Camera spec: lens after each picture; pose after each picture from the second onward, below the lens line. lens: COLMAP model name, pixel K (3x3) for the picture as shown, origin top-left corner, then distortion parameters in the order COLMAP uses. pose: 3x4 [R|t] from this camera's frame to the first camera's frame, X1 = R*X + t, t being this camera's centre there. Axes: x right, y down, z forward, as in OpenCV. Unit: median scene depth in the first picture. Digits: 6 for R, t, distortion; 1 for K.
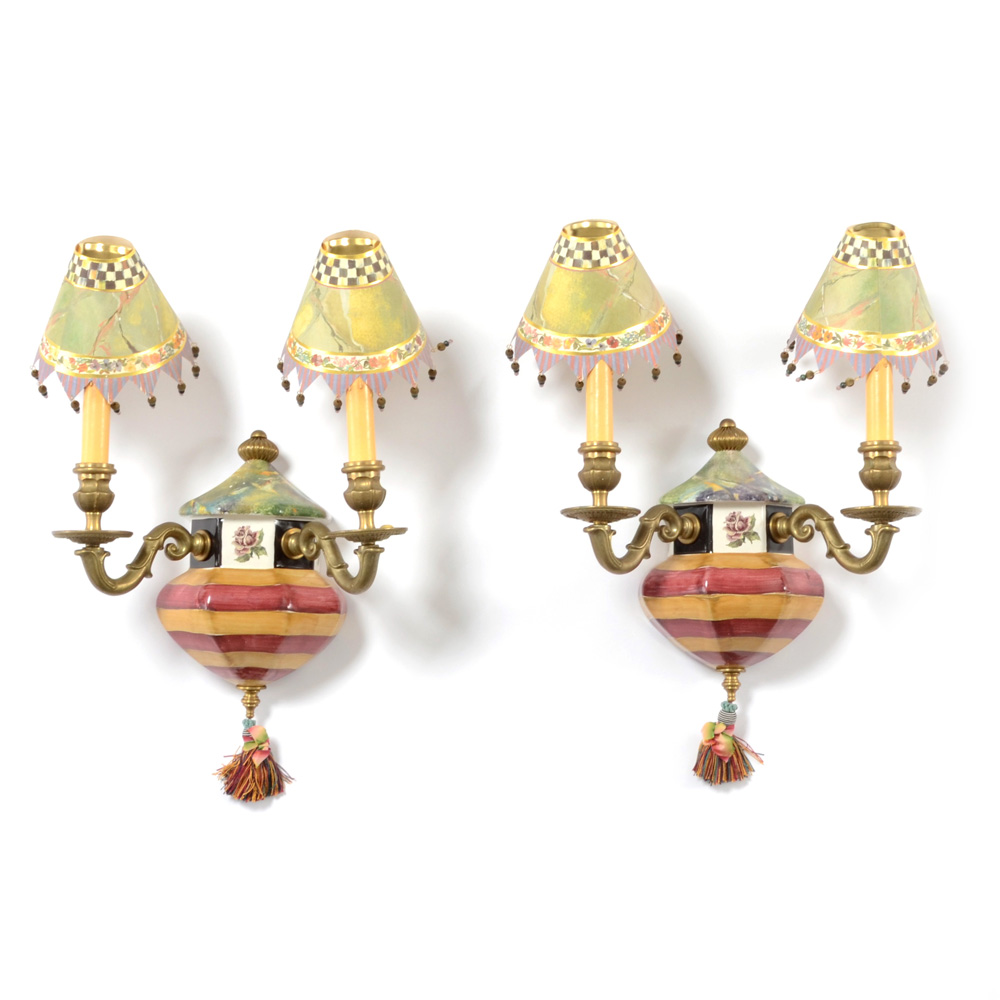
lens RADIAL K [[1994.9, 0, 525.8], [0, 1994.9, 499.9], [0, 0, 1]] dist [-0.047429, 0.000000]
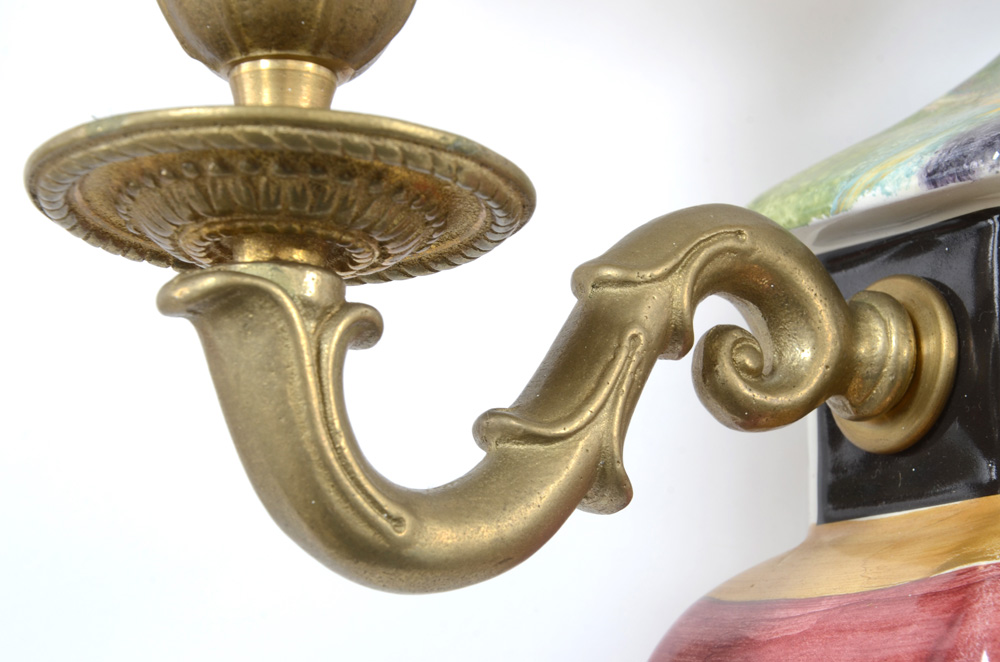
lens RADIAL K [[3077.1, 0, 507.4], [0, 3077.1, 295.7], [0, 0, 1]] dist [0.438947, 0.000000]
pose [[0.991112, -0.011490, -0.132530, 0.085284], [-0.006909, 0.990472, -0.137542, 0.046492], [0.132847, 0.137236, 0.981590, 0.739406]]
